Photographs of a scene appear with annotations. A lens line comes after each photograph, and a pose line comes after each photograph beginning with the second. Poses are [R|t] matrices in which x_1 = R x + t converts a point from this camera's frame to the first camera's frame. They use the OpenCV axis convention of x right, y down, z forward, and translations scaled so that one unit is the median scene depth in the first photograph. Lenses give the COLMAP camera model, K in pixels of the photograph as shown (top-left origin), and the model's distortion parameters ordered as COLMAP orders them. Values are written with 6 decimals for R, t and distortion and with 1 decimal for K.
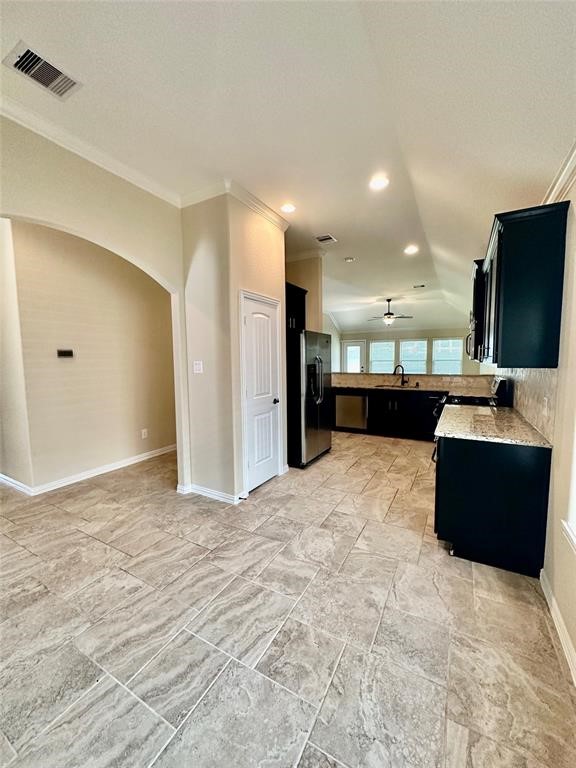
lens RADIAL K [[306.7, 0, 288.8], [0, 306.7, 384.0], [0, 0, 1]] dist [-0.001863, -0.000476]
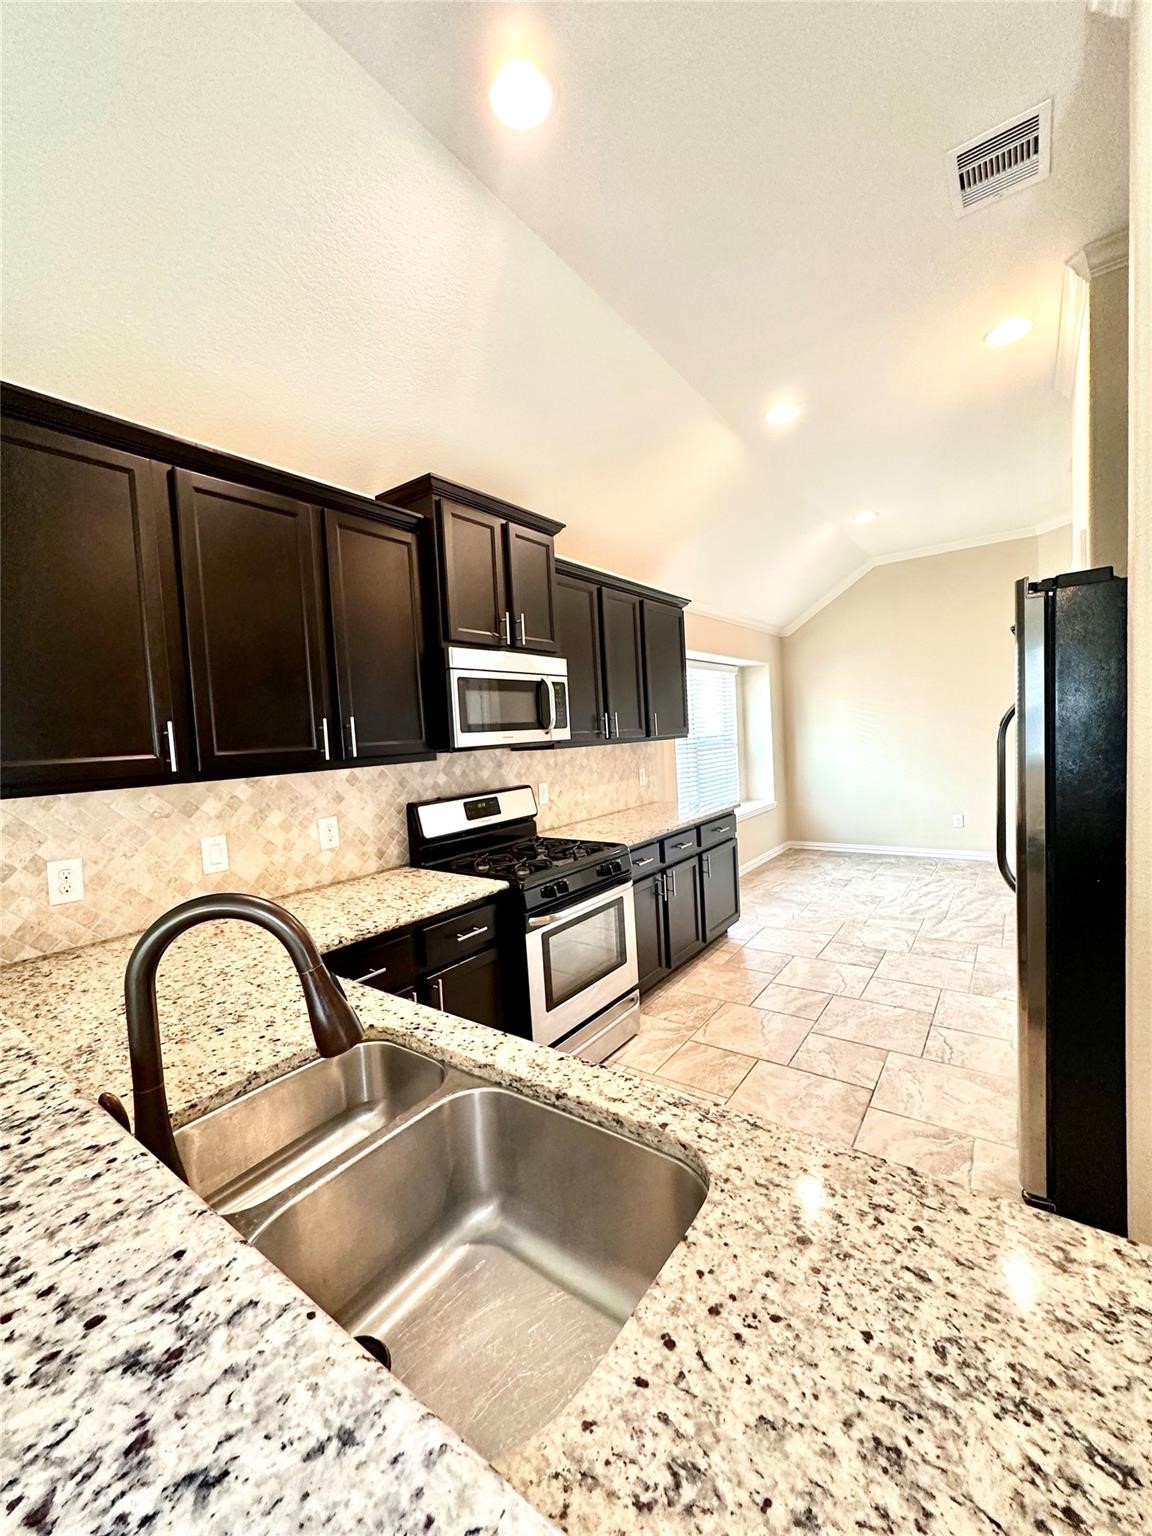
lens RADIAL K [[613.5, 0, 578.0], [0, 613.5, 761.3], [0, 0, 1]] dist [-0.001863, -0.000476]
pose [[-0.991142, 0.056867, 0.120012, 0.360076], [0.072643, 0.988655, 0.131467, -0.125130], [-0.111174, 0.139020, -0.984029, 1.414151]]
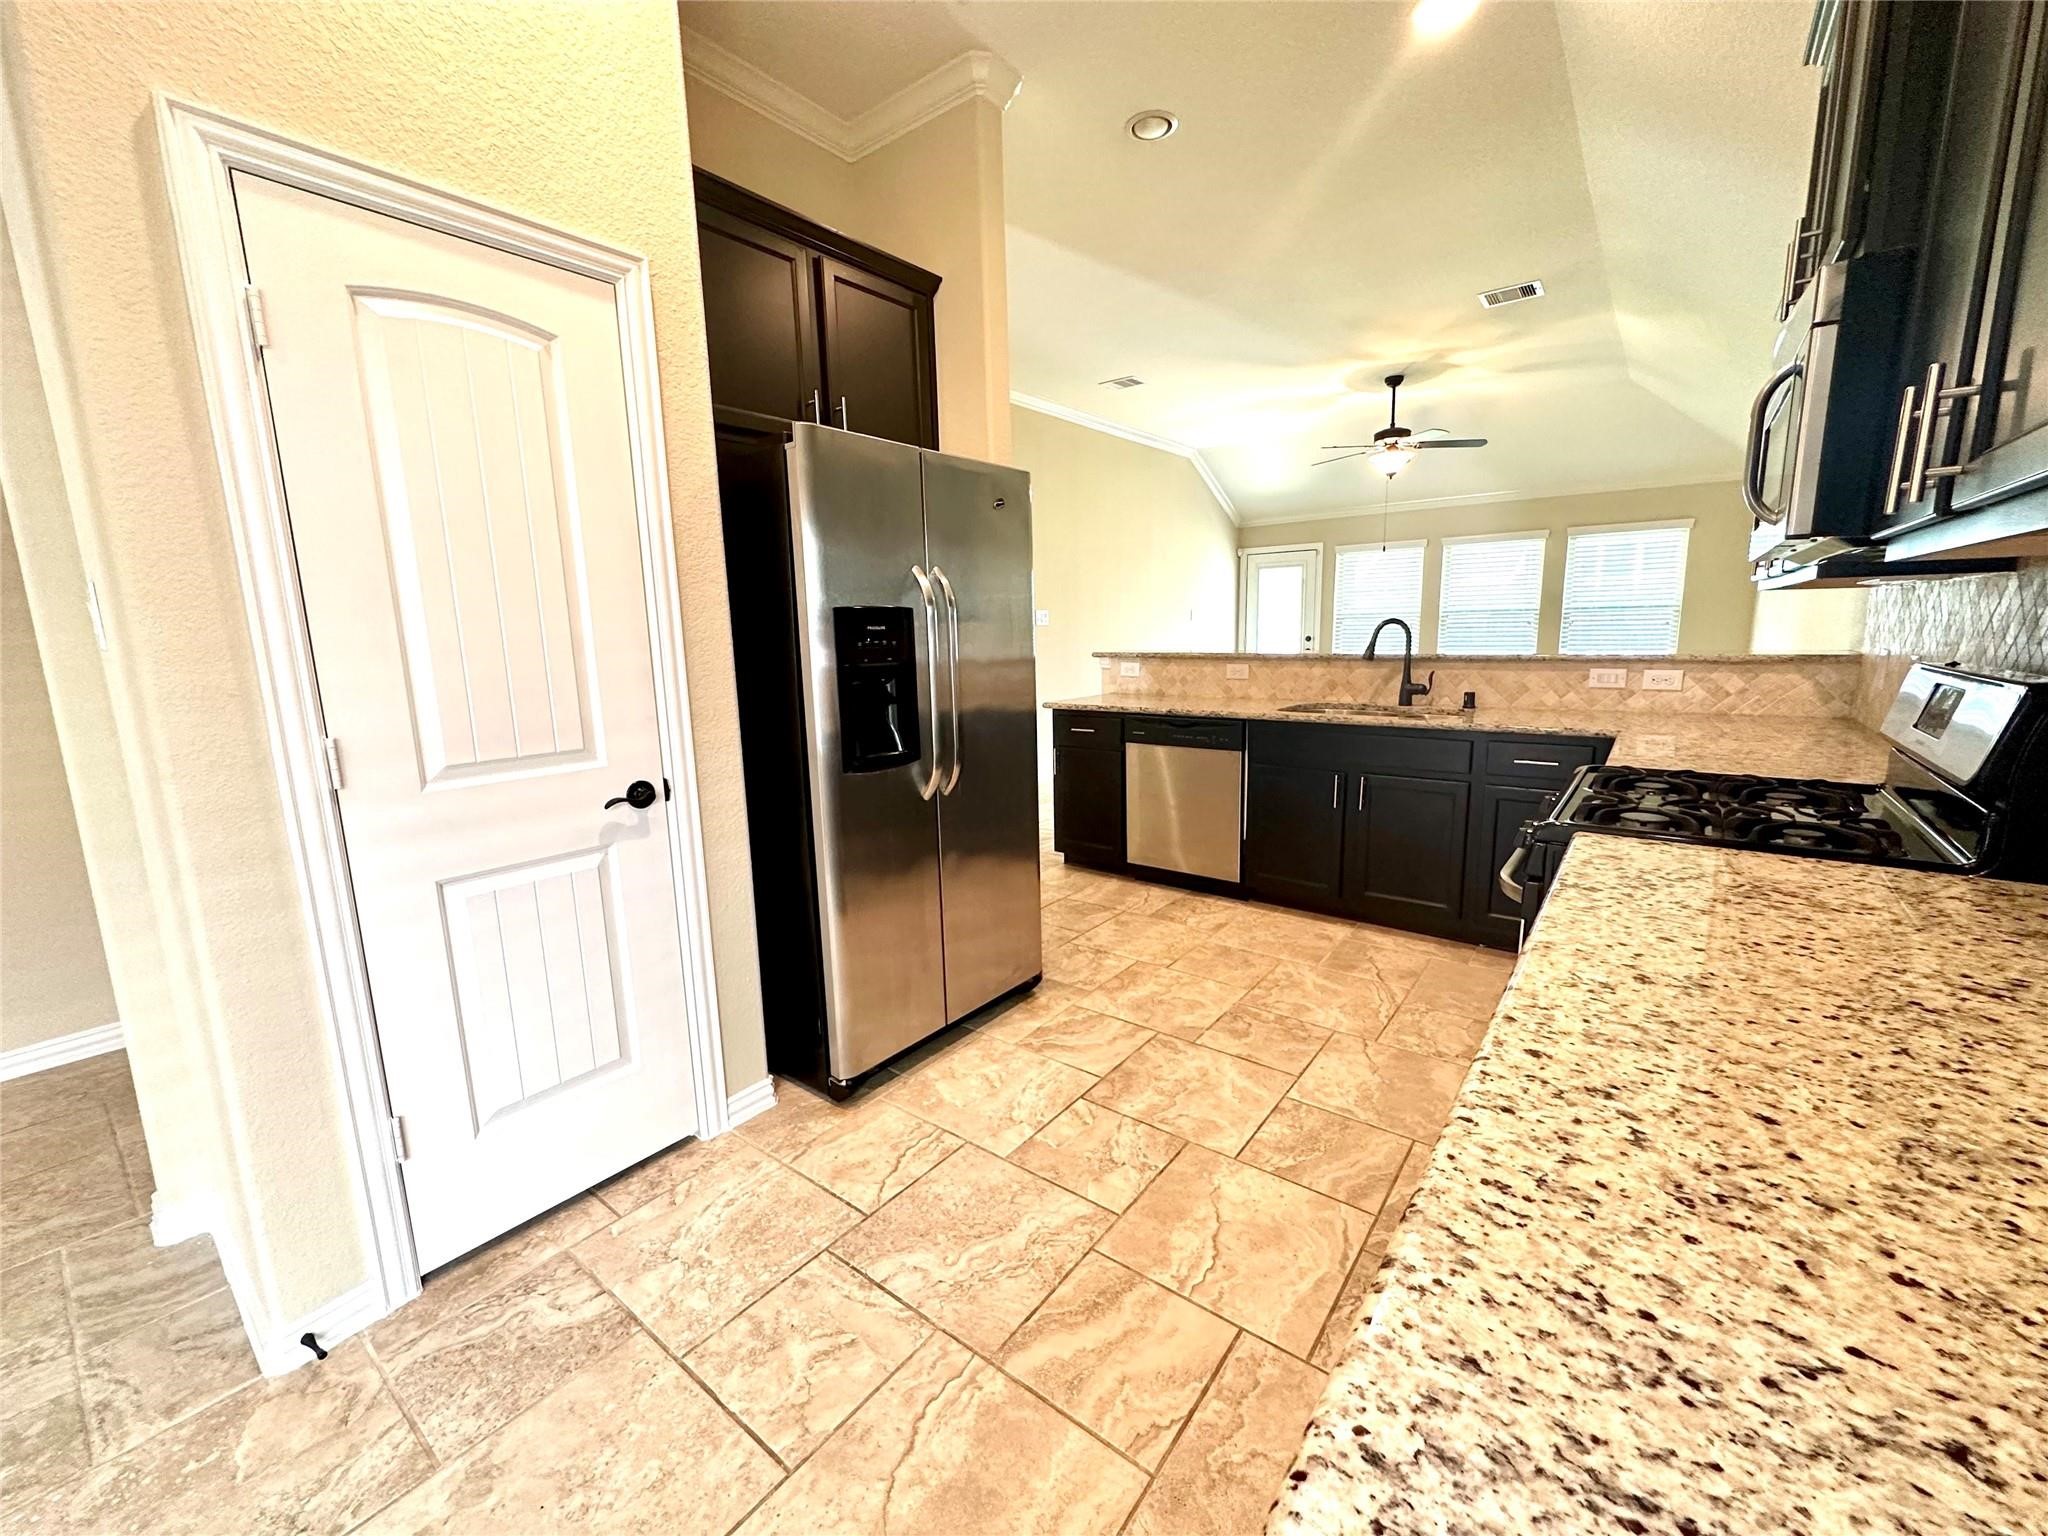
lens RADIAL K [[817.9, 0, 1025.0], [0, 817.9, 769.1], [0, 0, 1]] dist [-0.001863, -0.000476]
pose [[0.988831, 0.013590, -0.148418, 0.225375], [0.000536, 0.995503, 0.094728, -0.007982], [0.149038, -0.093749, 0.984377, 0.421905]]
